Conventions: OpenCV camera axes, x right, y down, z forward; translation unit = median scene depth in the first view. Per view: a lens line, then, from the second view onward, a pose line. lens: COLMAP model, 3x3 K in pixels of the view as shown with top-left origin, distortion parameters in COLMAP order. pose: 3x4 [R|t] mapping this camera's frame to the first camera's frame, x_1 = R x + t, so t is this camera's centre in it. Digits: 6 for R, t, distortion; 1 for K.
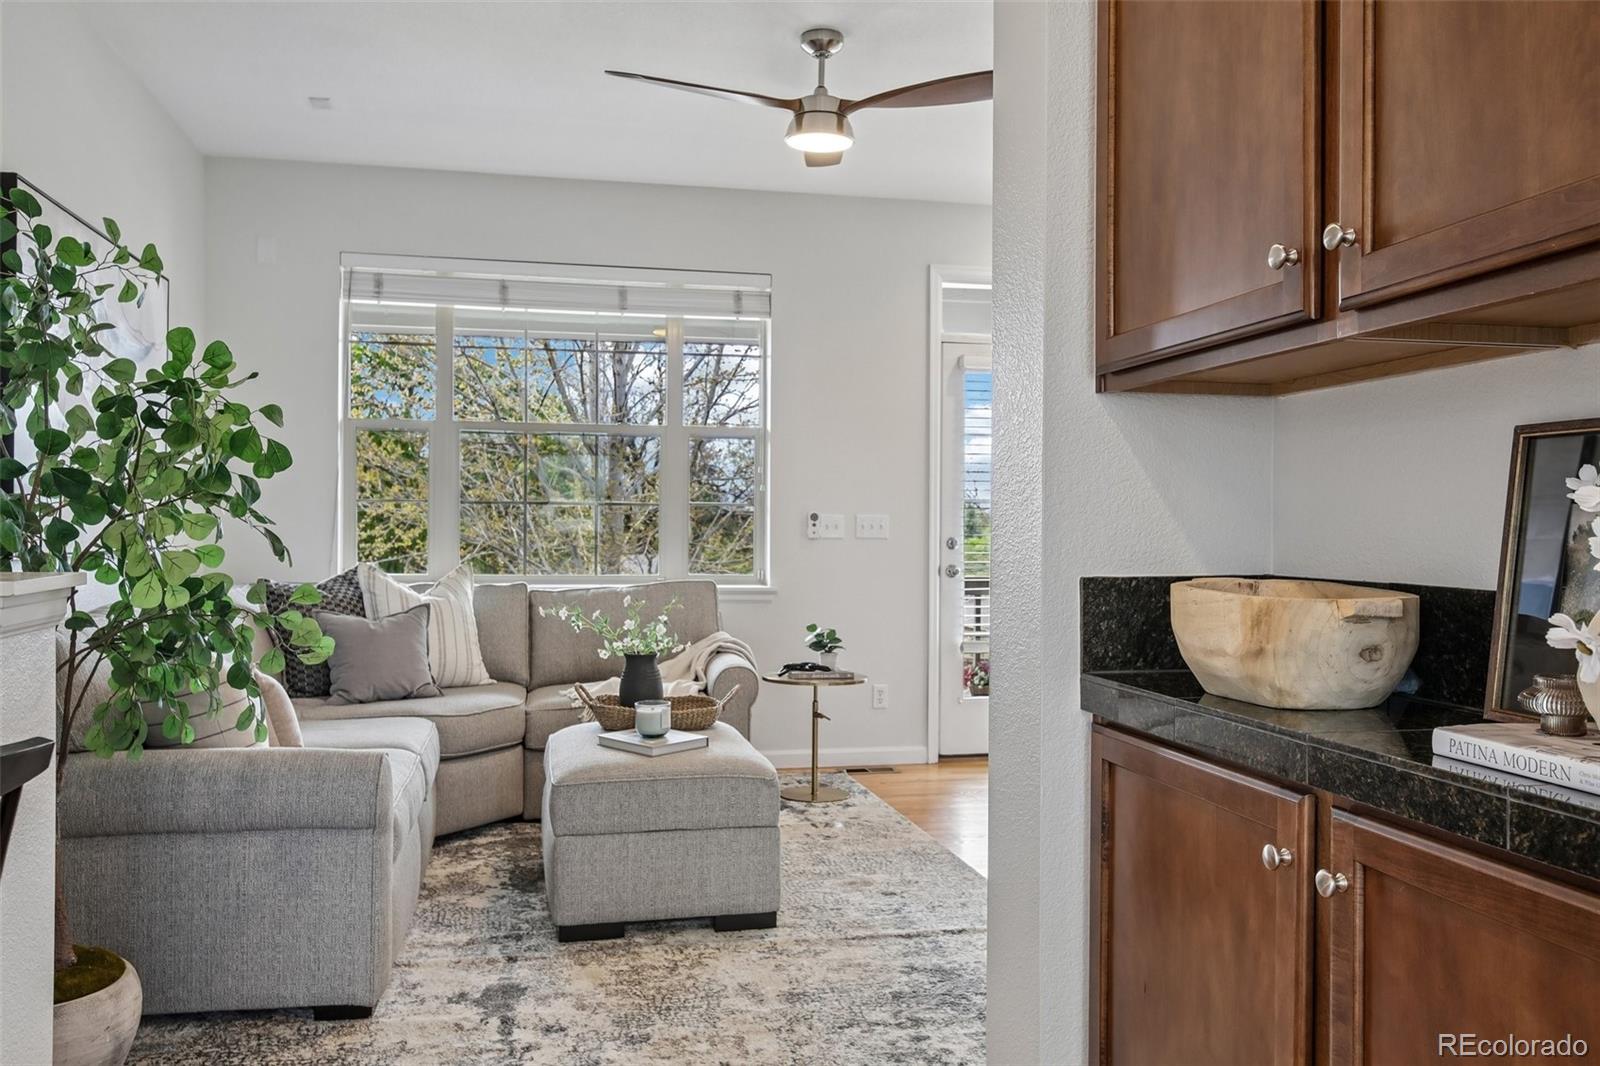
lens RADIAL K [[1272.1, 0, 800.0], [0, 1272.1, 533.0], [0, 0, 1]] dist [-0.000539, -0.000160]
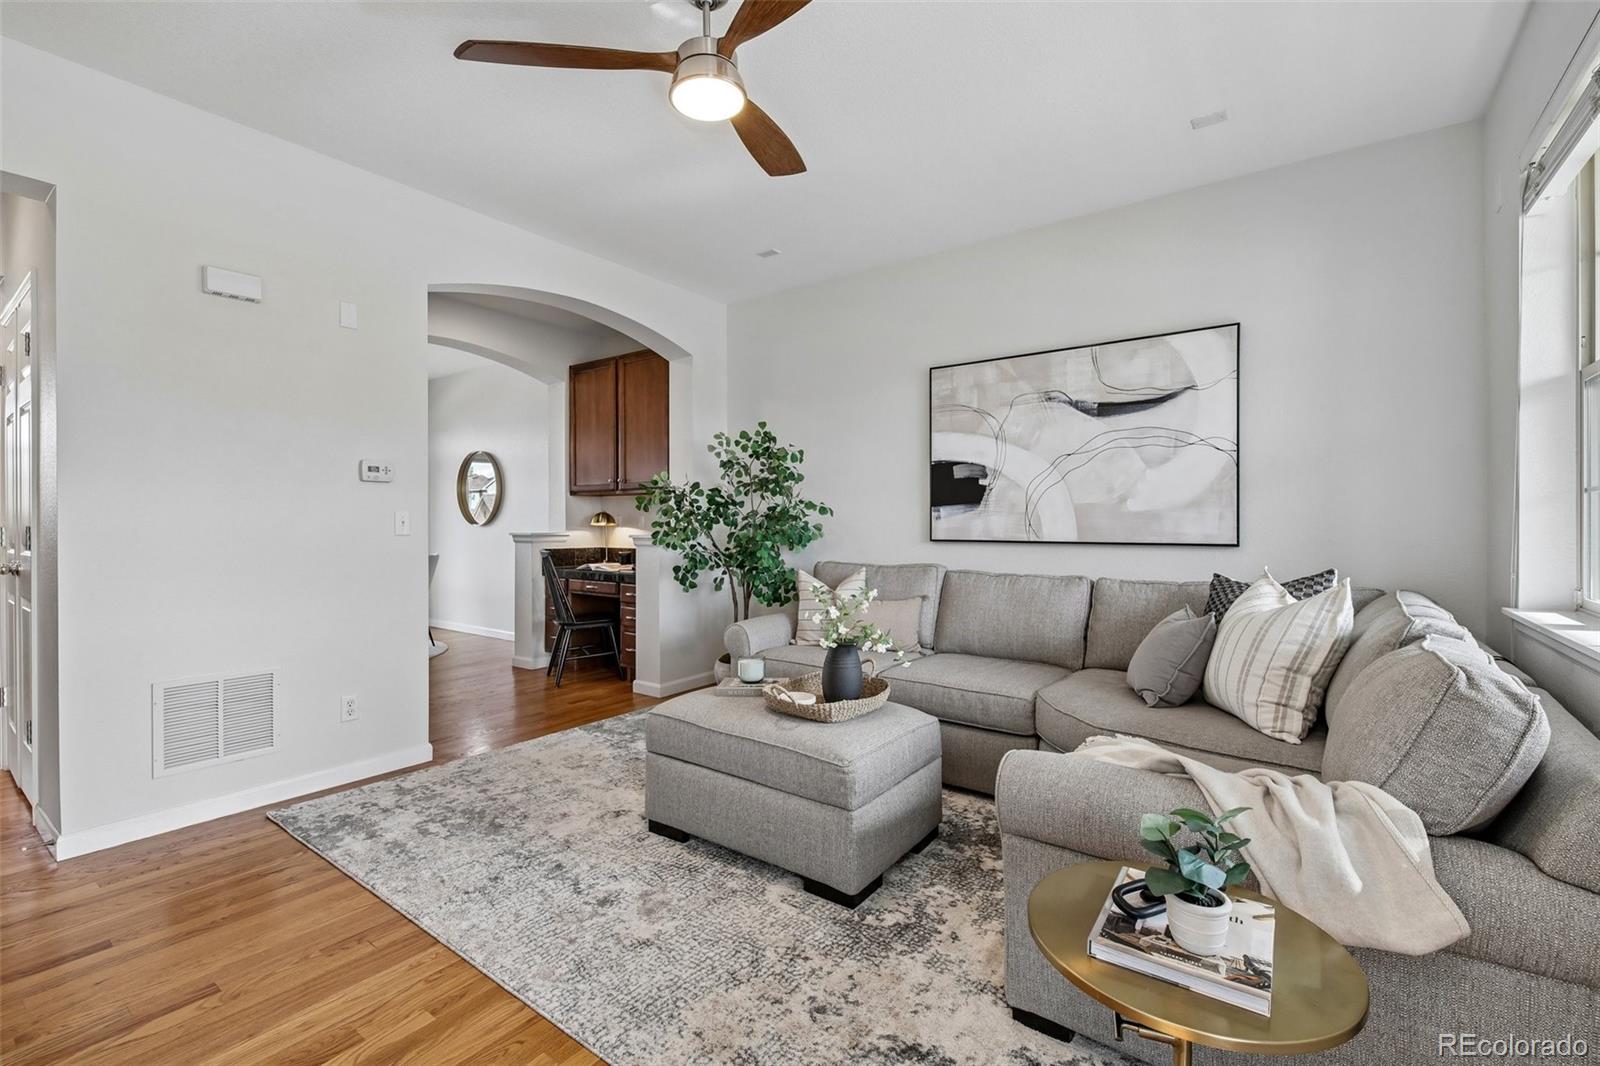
lens RADIAL K [[699.5, 0, 800.0], [0, 699.5, 533.0], [0, 0, 1]] dist [0.024315, -0.000385]
pose [[-0.743384, 0.009463, -0.668798, 0.358821], [-0.004420, 0.999809, 0.019060, -0.015477], [0.668850, 0.017125, -0.743200, 1.683095]]
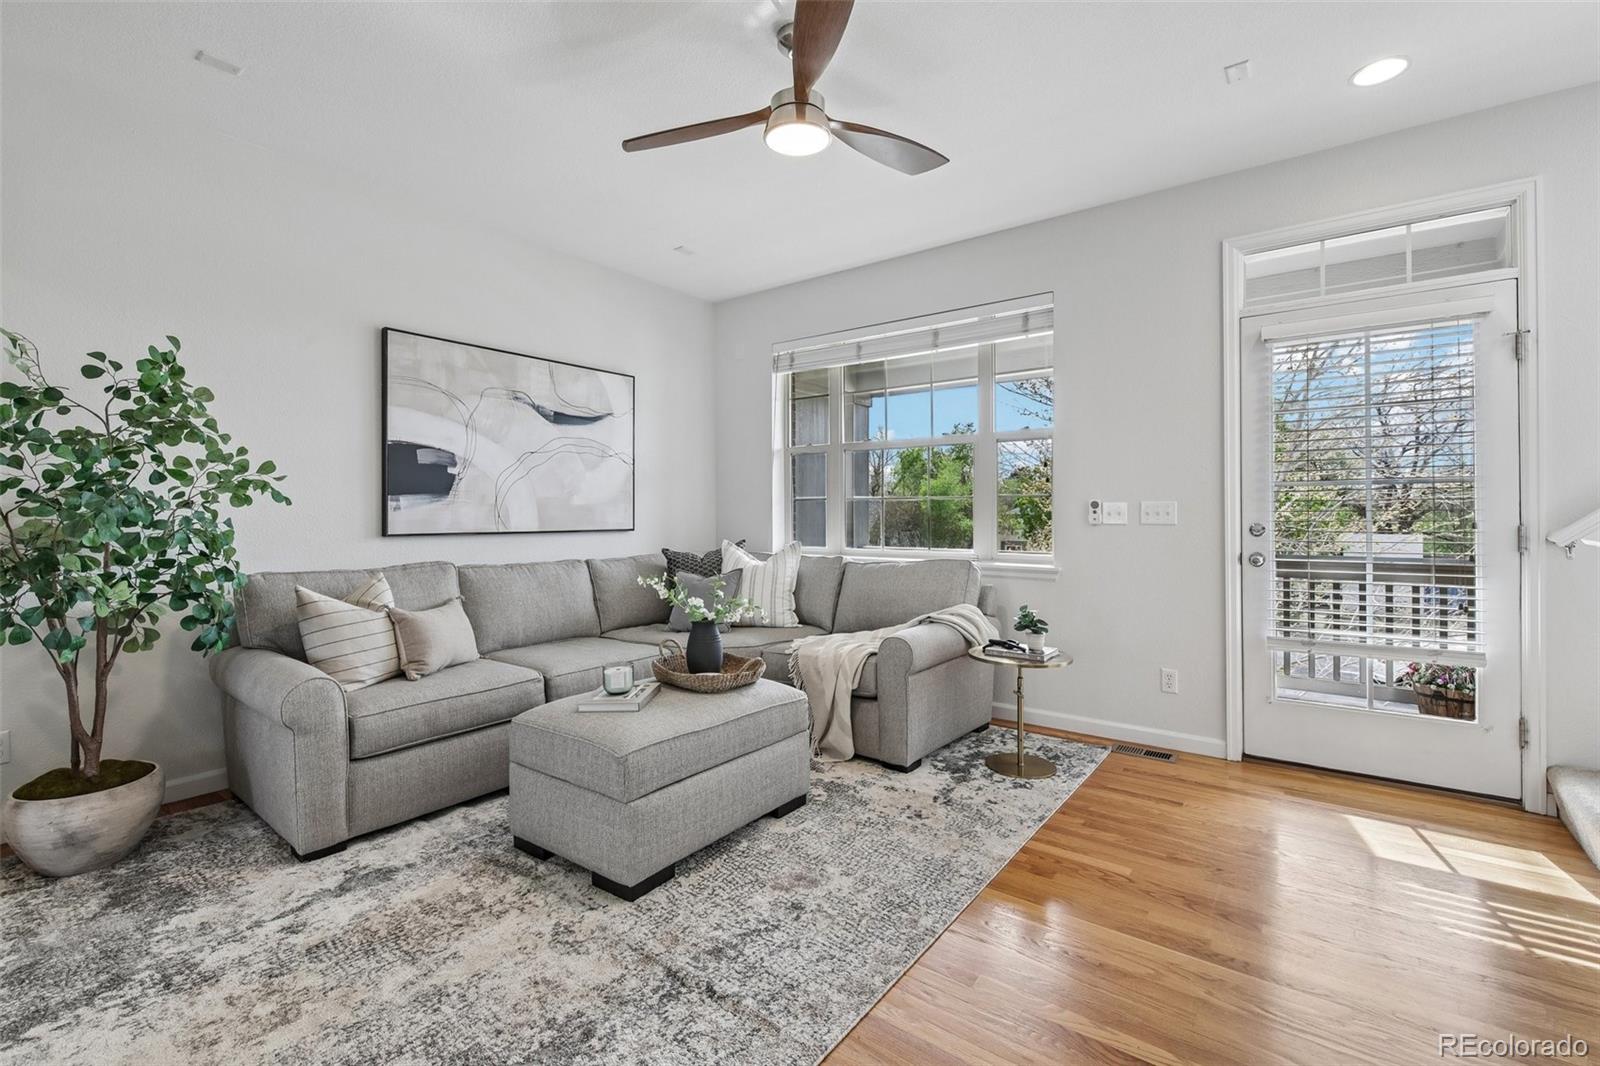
lens RADIAL K [[696.2, 0, 803.8], [0, 696.2, 513.8], [0, 0, 1]] dist [-0.000512, -0.000272]
pose [[0.662975, -0.009728, -0.748579, 0.513471], [0.003831, 0.999947, -0.009602, -0.000548], [0.748632, 0.003498, 0.662976, 0.744425]]
